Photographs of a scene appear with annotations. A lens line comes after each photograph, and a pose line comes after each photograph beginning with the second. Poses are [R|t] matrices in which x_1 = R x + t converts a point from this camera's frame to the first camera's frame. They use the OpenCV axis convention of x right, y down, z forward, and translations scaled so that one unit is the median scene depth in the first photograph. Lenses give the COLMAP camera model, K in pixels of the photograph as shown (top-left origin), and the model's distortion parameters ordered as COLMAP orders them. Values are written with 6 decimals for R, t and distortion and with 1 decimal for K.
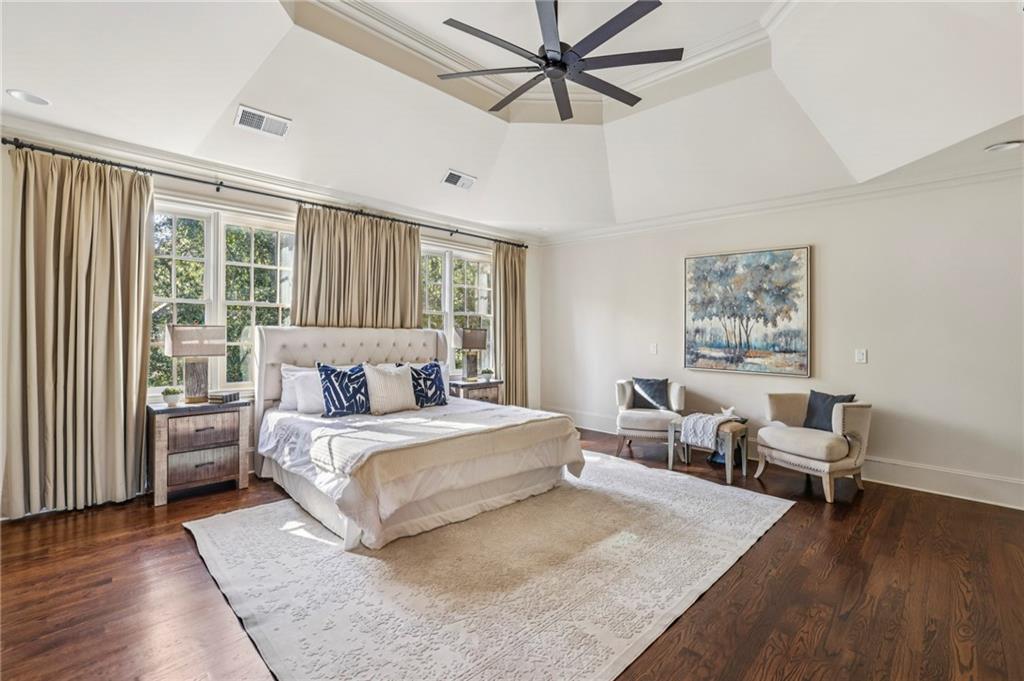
lens RADIAL K [[464.9, 0, 521.2], [0, 464.9, 329.4], [0, 0, 1]] dist [-0.023252, 0.000996]
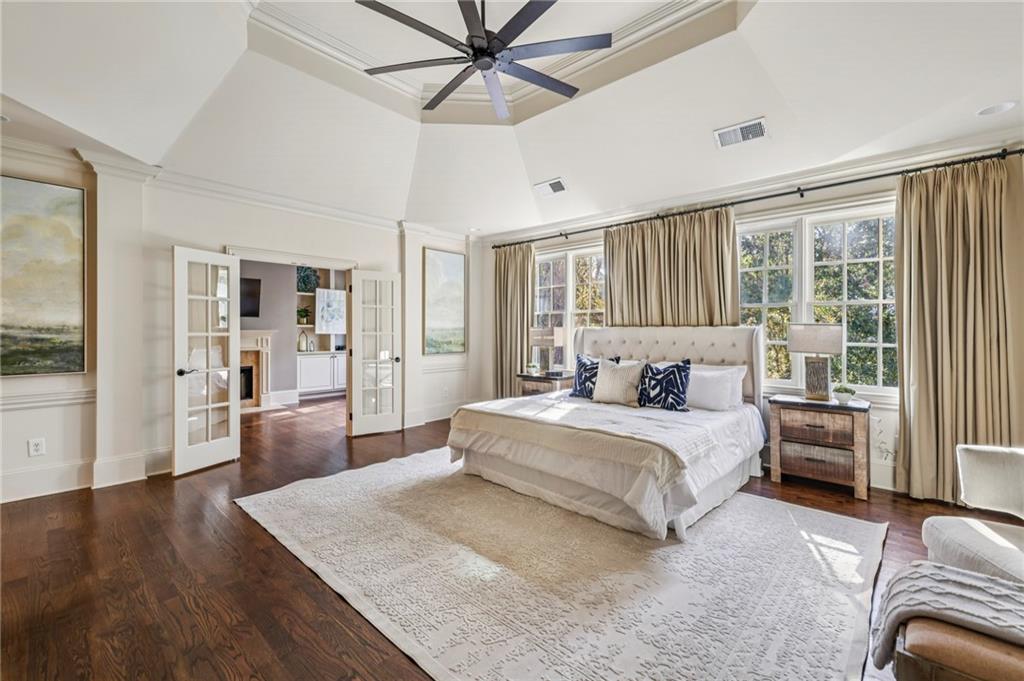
lens RADIAL K [[437.0, 0, 514.4], [0, 437.0, 334.9], [0, 0, 1]] dist [0.009958, -0.000042]
pose [[0.023330, -0.000423, -0.999728, 0.658357], [0.006840, 0.999977, -0.000263, 0.014611], [0.999704, -0.006832, 0.023332, 0.663173]]
